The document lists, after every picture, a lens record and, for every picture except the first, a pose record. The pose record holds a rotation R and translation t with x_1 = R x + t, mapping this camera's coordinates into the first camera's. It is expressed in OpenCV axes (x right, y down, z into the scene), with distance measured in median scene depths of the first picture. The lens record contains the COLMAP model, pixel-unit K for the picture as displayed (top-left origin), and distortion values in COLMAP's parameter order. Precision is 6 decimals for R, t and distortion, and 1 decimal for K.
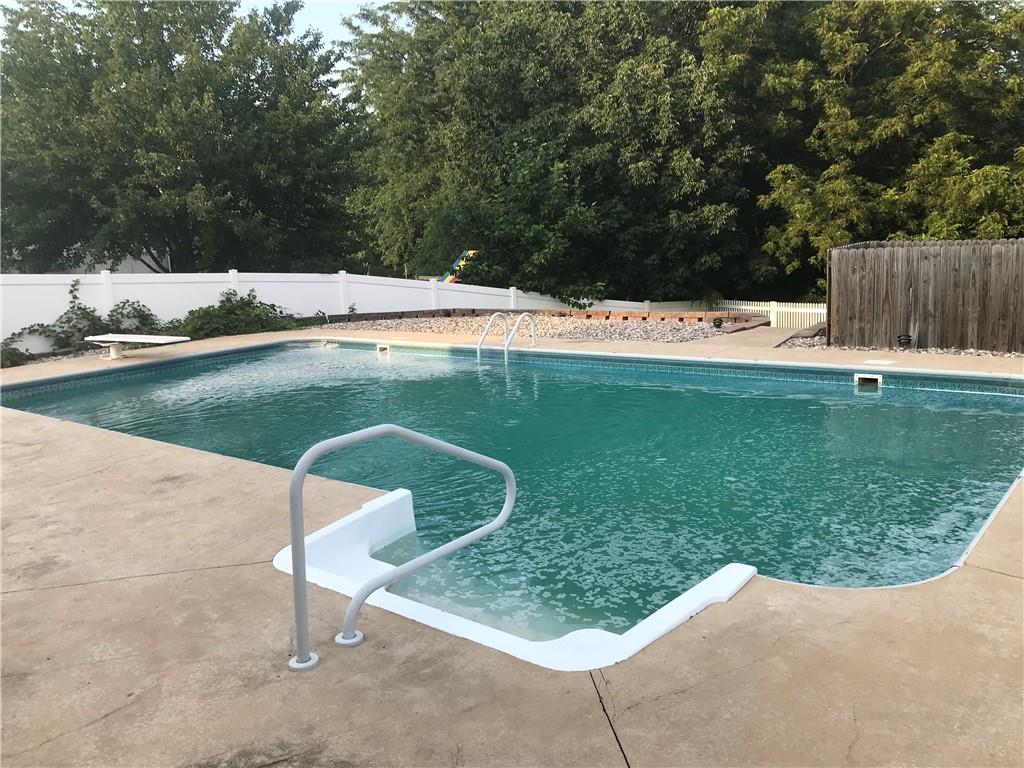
lens RADIAL K [[835.5, 0, 489.0], [0, 835.5, 396.2], [0, 0, 1]] dist [0.012956, -0.022313]
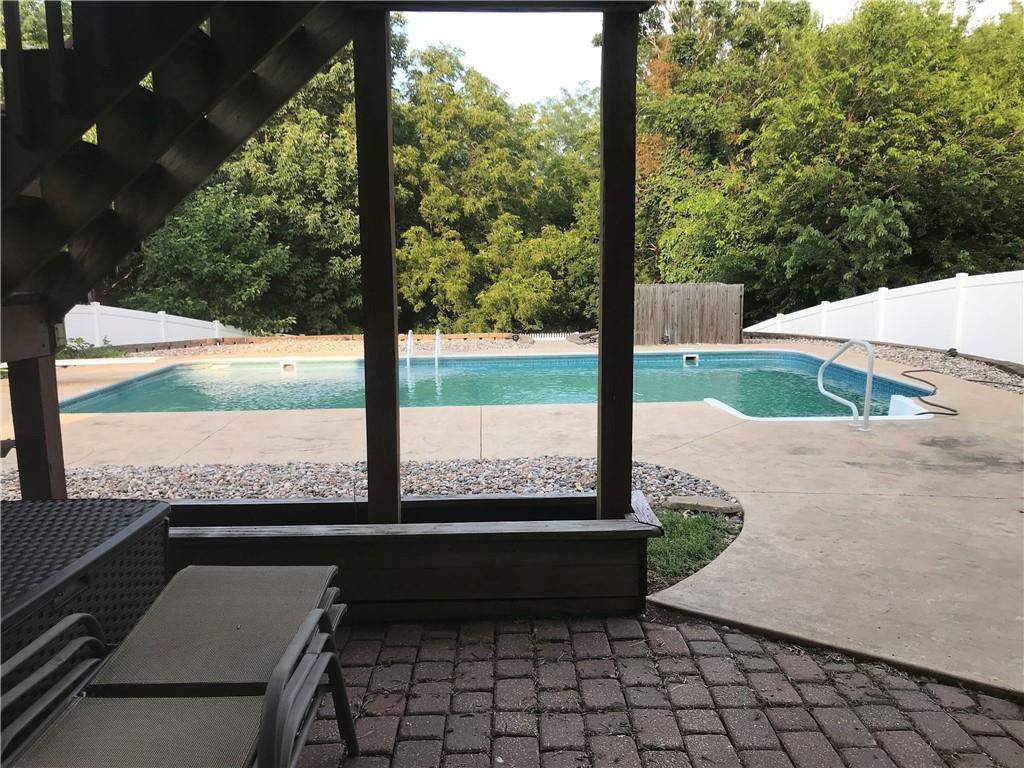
lens RADIAL K [[835.5, 0, 516.7], [0, 835.5, 385.9], [0, 0, 1]] dist [0.012956, -0.022313]
pose [[0.744533, -0.051635, 0.665586, -0.420643], [0.099860, 0.994401, -0.034561, 0.026905], [-0.660075, 0.092197, 0.745521, -0.031237]]
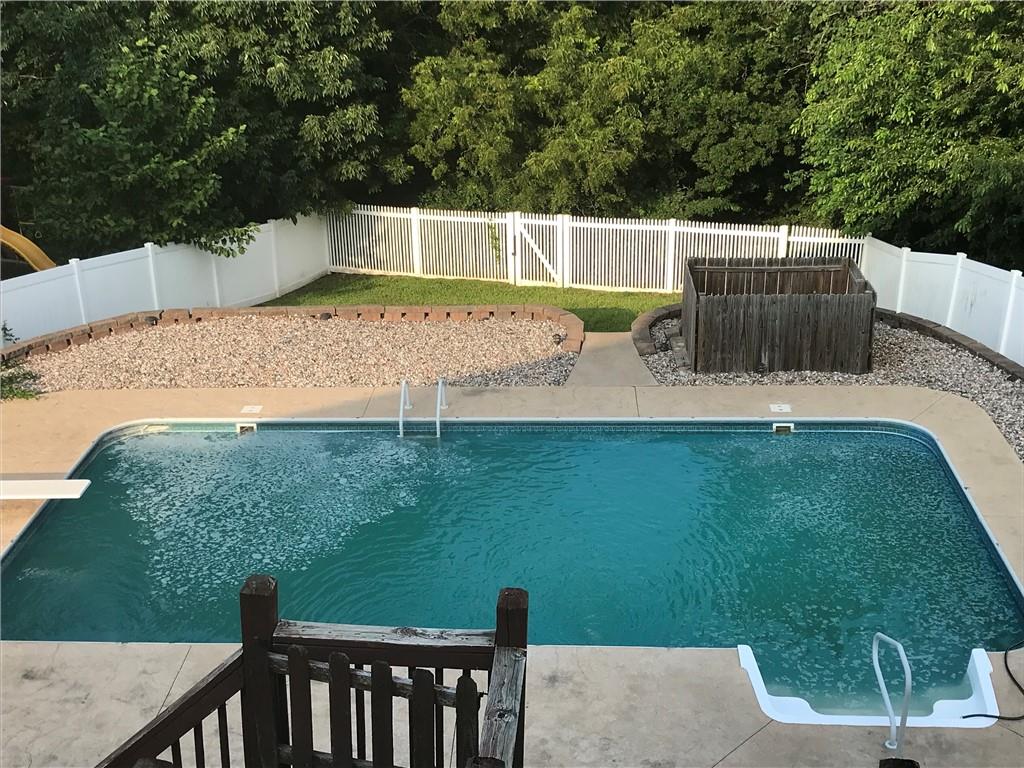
lens RADIAL K [[1329.0, 0, 505.5], [0, 1329.0, 385.8], [0, 0, 1]] dist [0.054266, 0.000000]
pose [[0.802812, -0.187858, 0.565864, -0.440681], [0.093572, 0.977003, 0.191595, -0.217321], [-0.588843, -0.100866, 0.801929, -0.168144]]
